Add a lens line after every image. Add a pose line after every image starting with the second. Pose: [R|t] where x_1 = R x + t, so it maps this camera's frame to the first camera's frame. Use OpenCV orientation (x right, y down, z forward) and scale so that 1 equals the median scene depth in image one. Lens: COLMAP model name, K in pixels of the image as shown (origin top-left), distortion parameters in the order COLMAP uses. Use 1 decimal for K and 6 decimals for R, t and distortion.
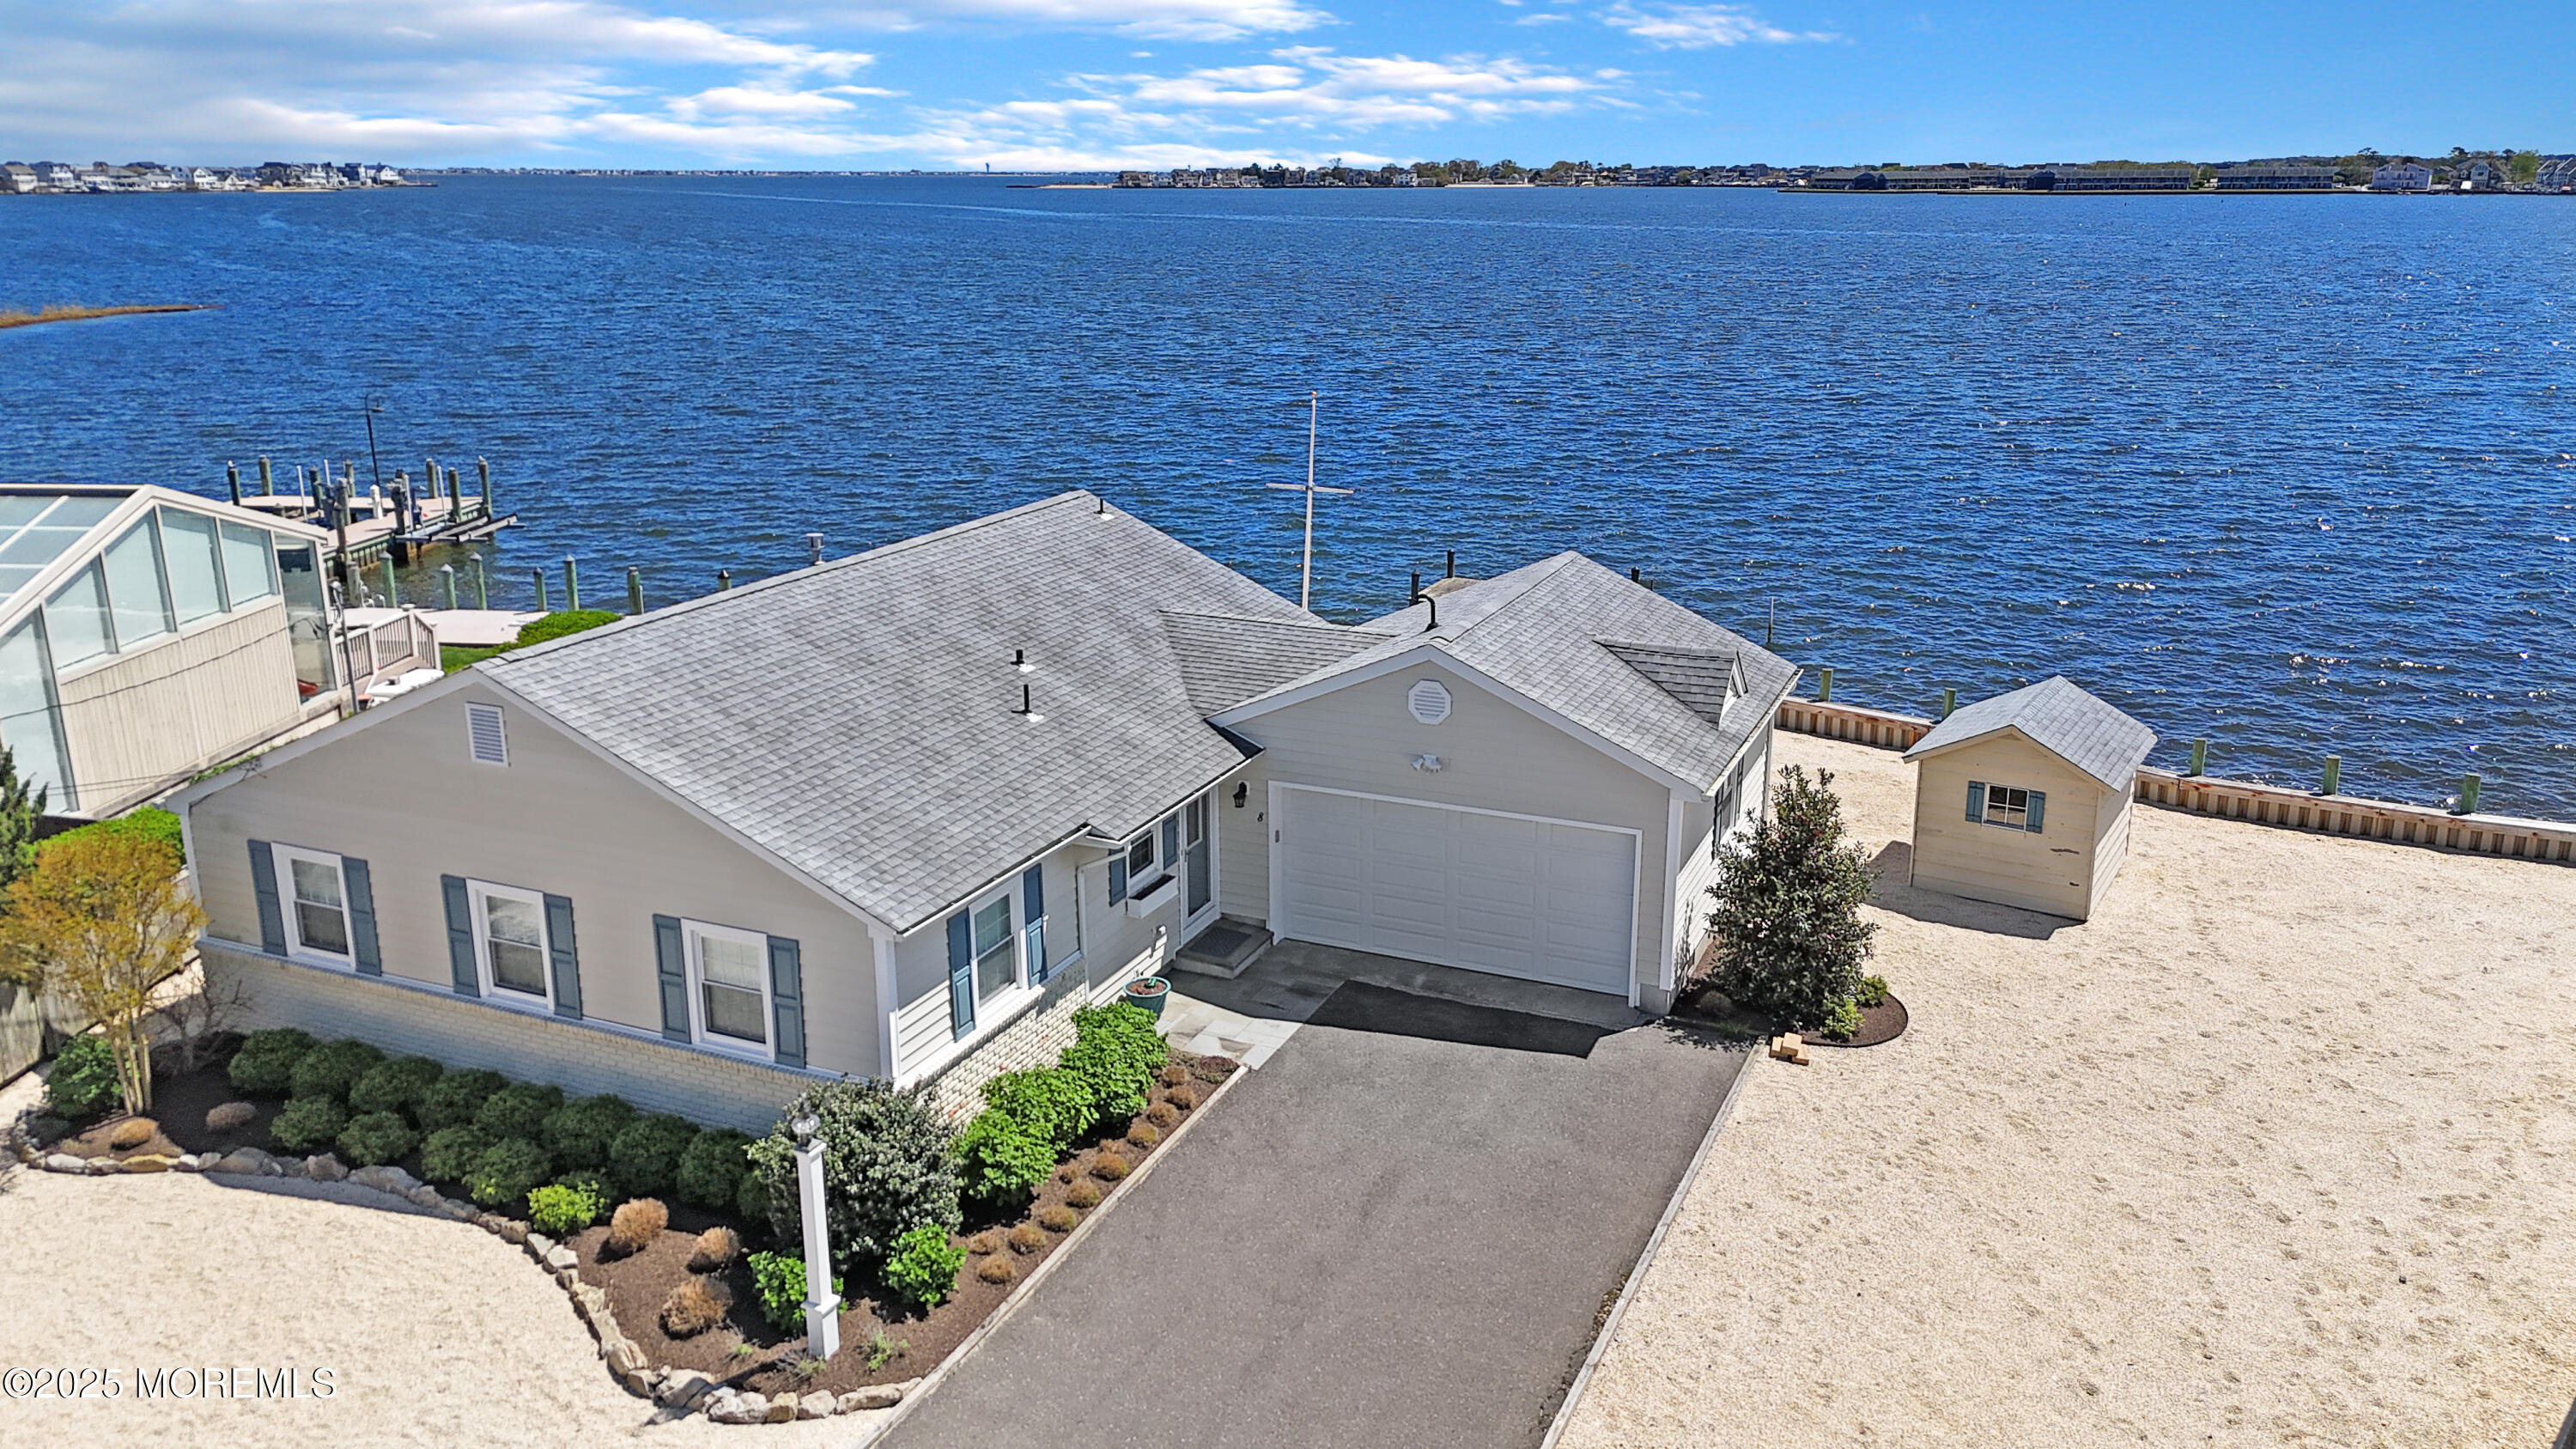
lens RADIAL K [[1897.0, 0, 1280.4], [0, 1897.0, 690.9], [0, 0, 1]] dist [0.089812, -0.087991]
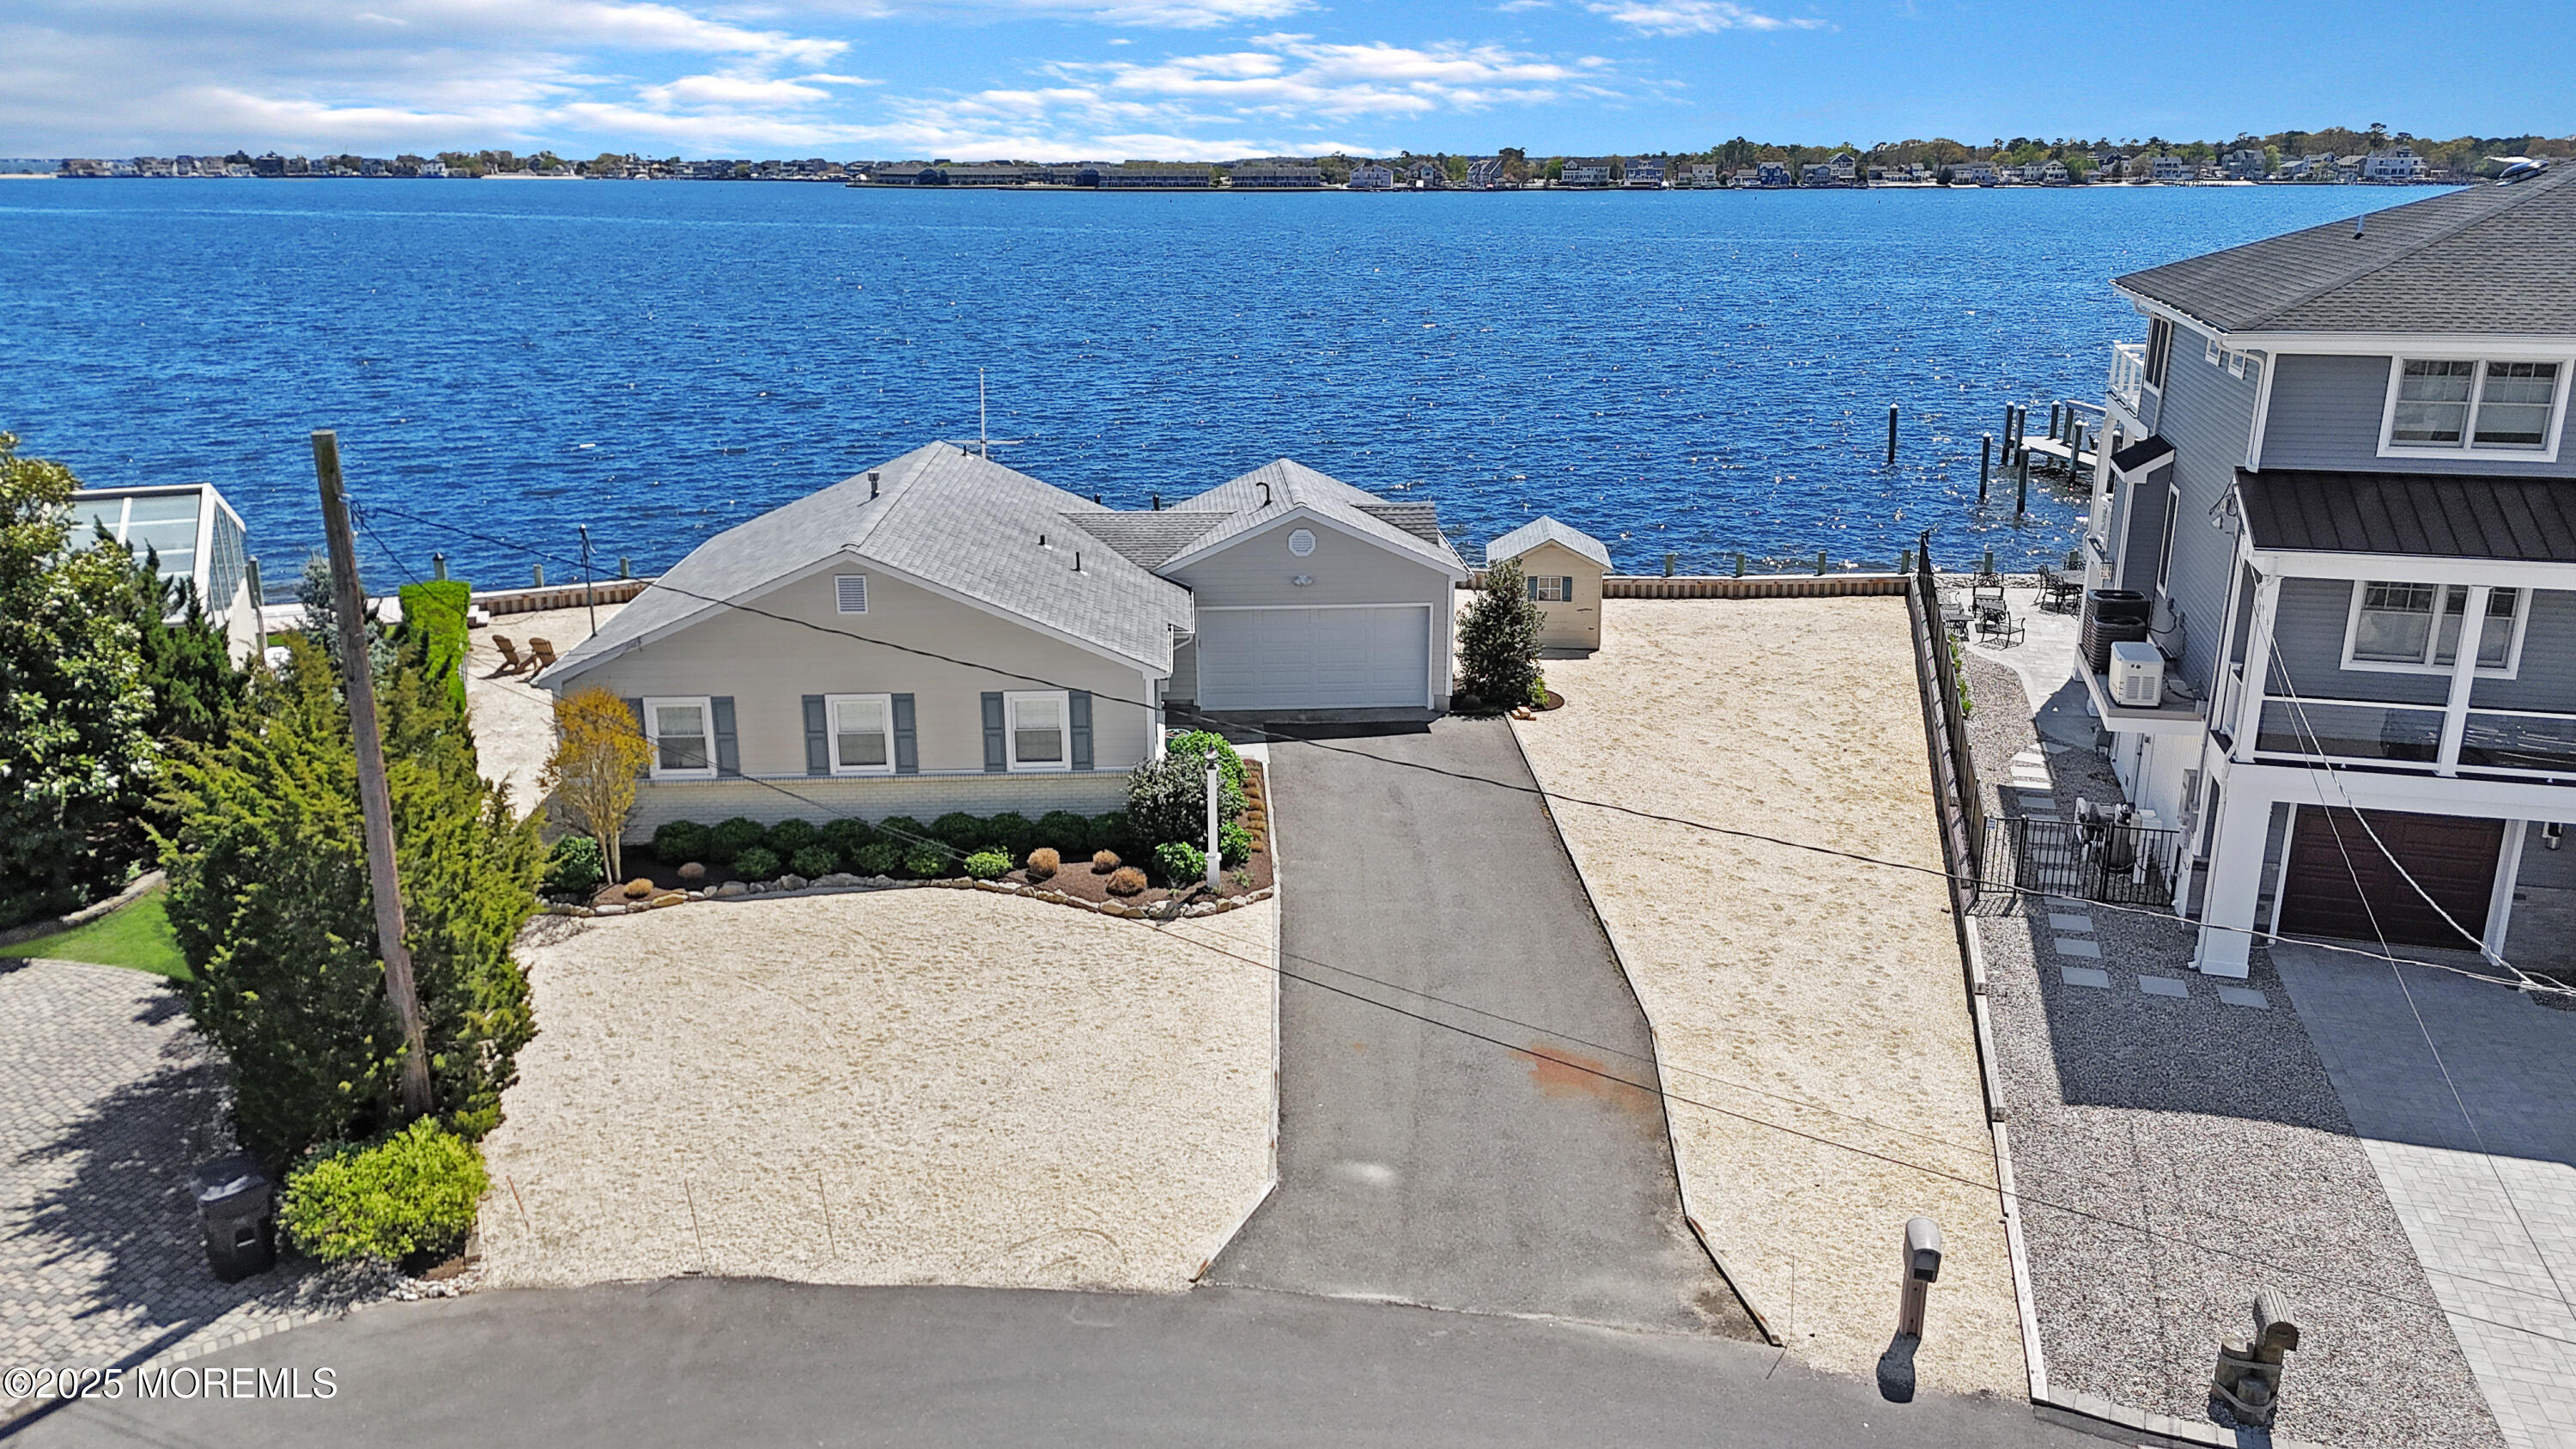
lens RADIAL K [[1832.7, 0, 1288.0], [0, 1832.7, 724.5], [0, 0, 1]] dist [0.076629, -0.040083]
pose [[0.894769, -0.132286, 0.426484, -0.723169], [0.120605, 0.991208, 0.054420, 0.085460], [-0.429934, 0.002743, 0.902856, -0.484860]]
